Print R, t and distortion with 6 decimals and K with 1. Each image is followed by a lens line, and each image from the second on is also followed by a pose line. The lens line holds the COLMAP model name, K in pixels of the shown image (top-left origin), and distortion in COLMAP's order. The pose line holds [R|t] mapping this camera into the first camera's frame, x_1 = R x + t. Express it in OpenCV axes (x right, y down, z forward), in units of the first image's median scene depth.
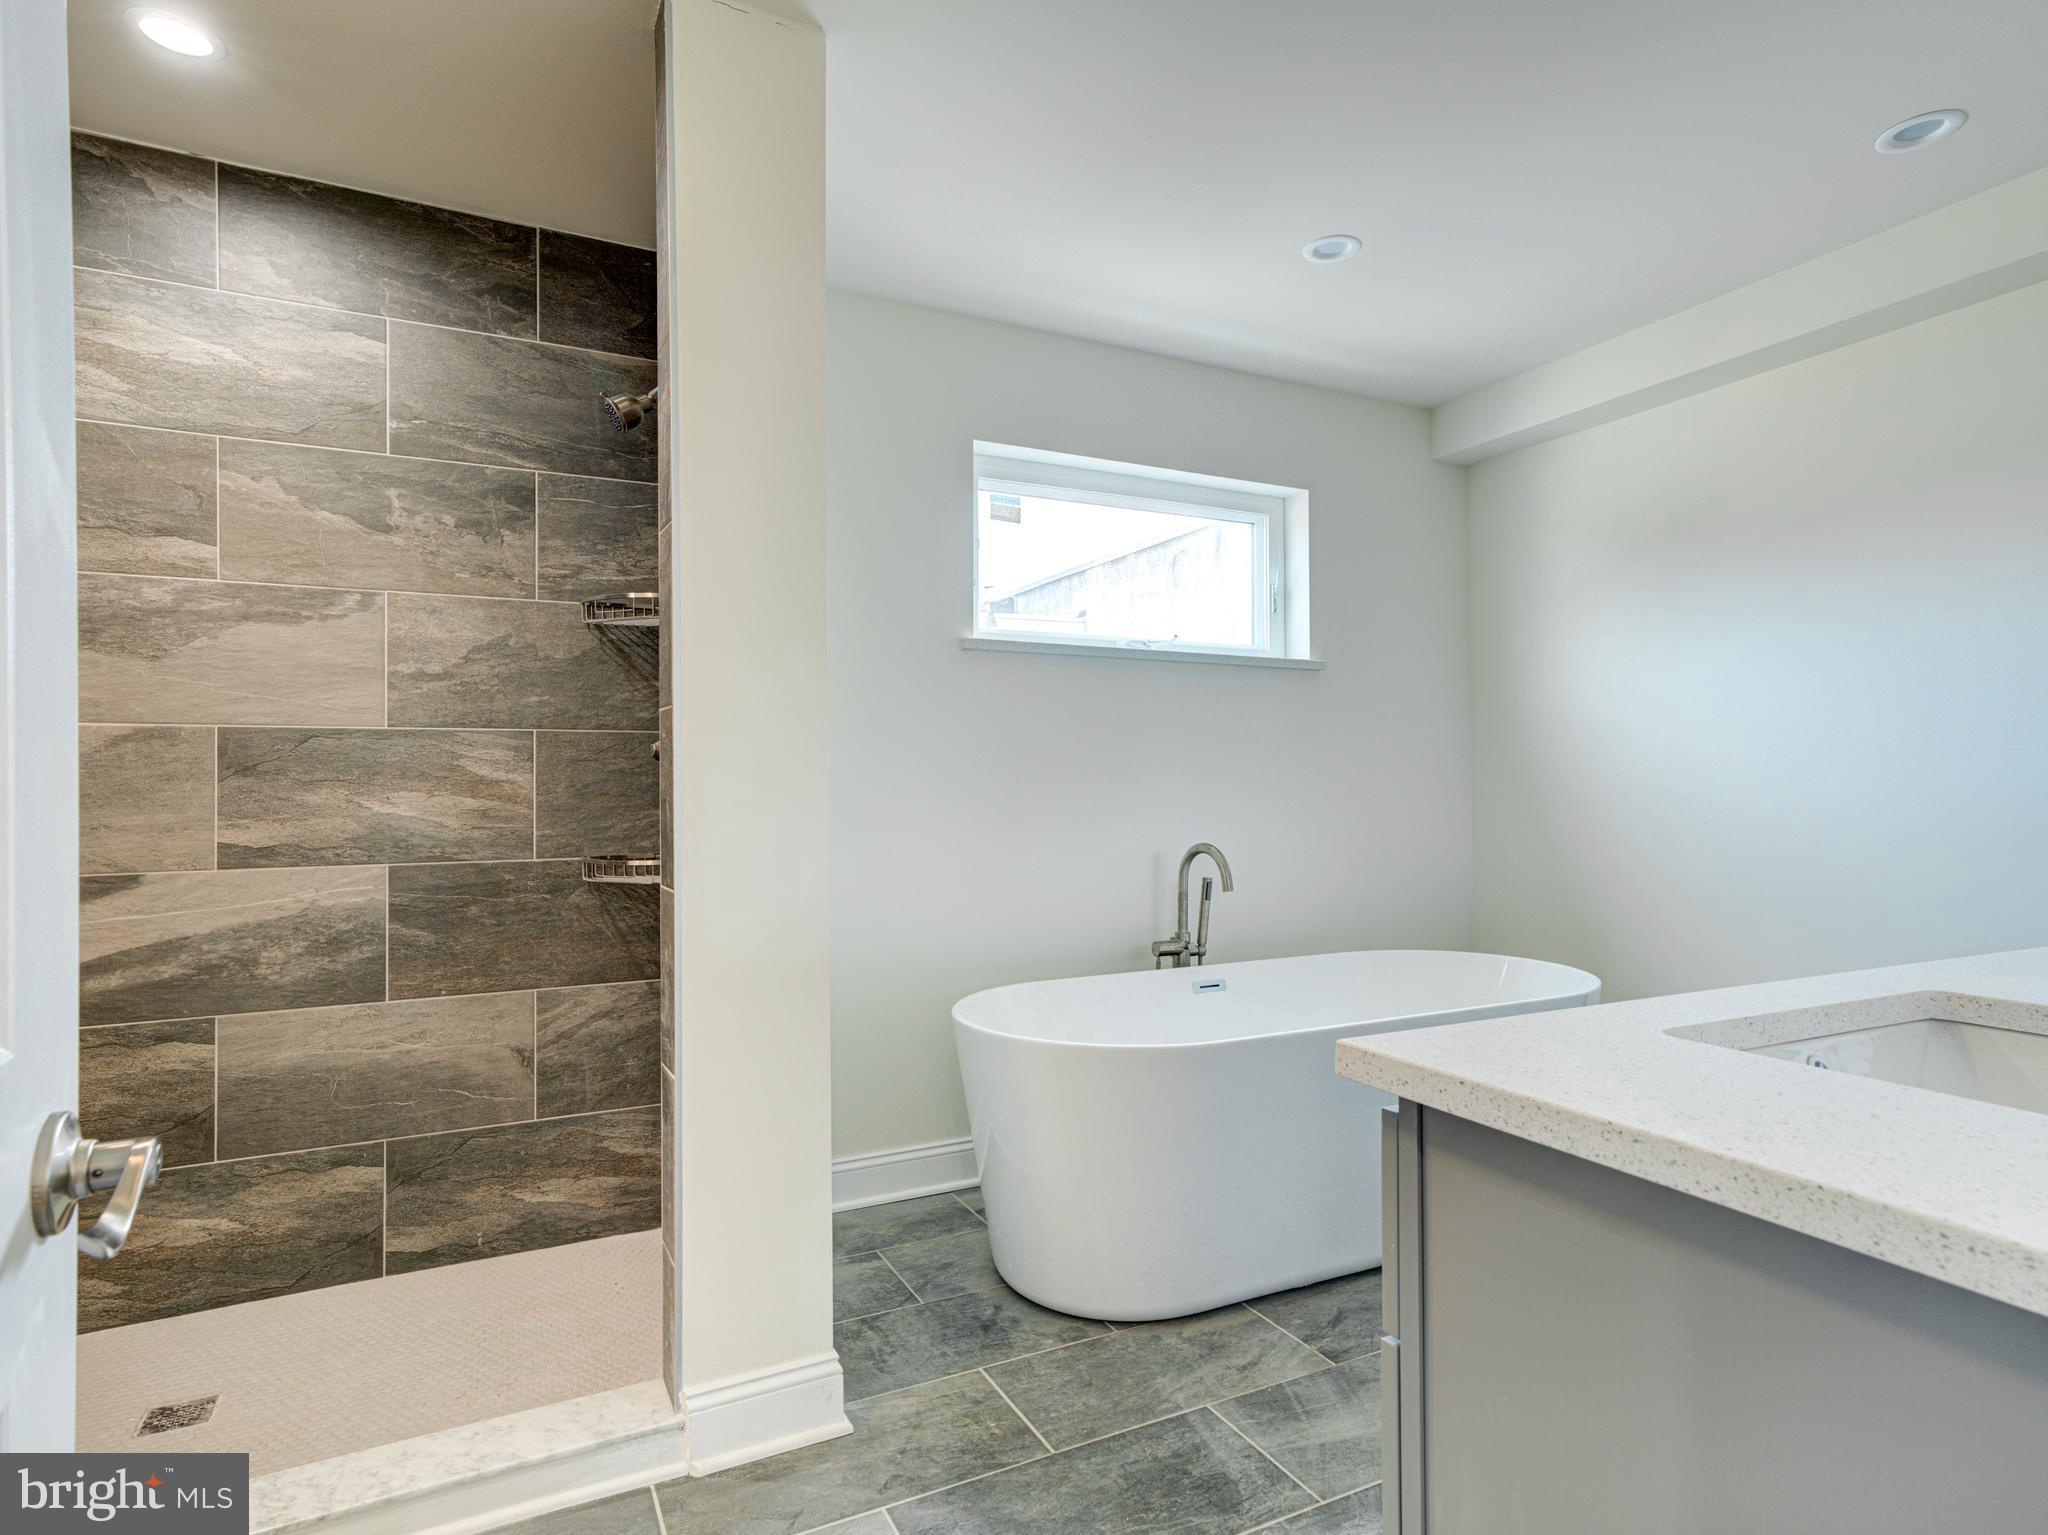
lens RADIAL K [[1141.9, 0, 1043.4], [0, 1141.9, 770.7], [0, 0, 1]] dist [-0.005794, 0.019236]
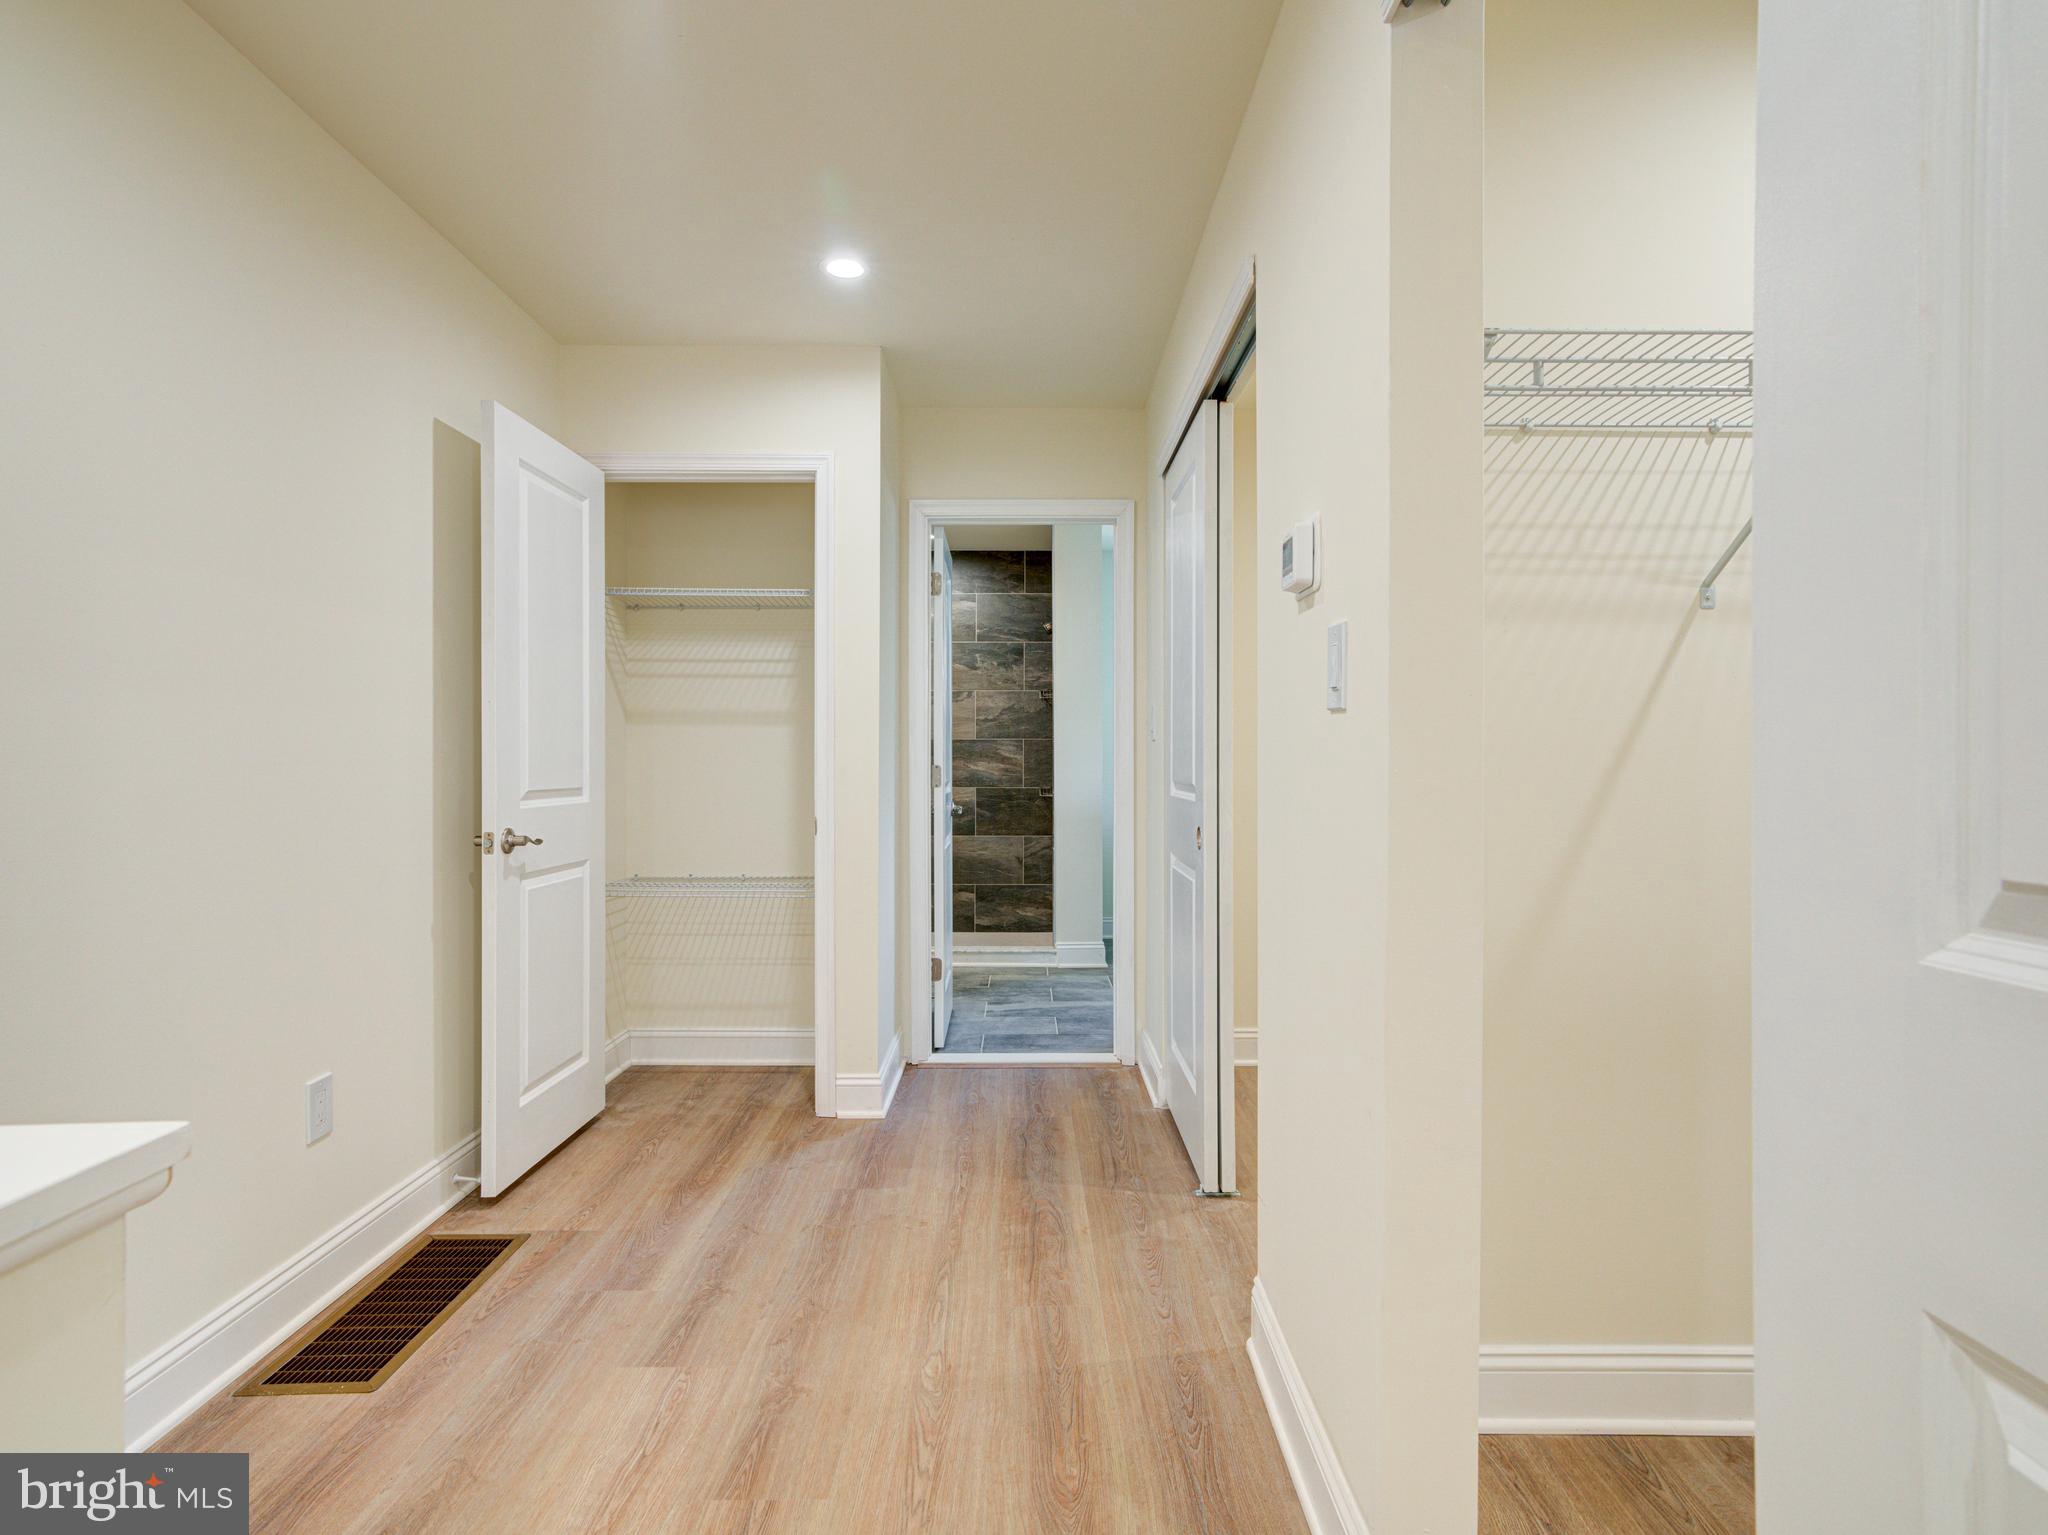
lens RADIAL K [[1141.9, 0, 1026.5], [0, 1141.9, 774.6], [0, 0, 1]] dist [-0.005794, 0.019236]
pose [[0.883293, 0.002363, -0.468815, 0.854988], [-0.001004, 0.999995, 0.003148, 0.041241], [0.468820, -0.002310, 0.883291, -1.426432]]
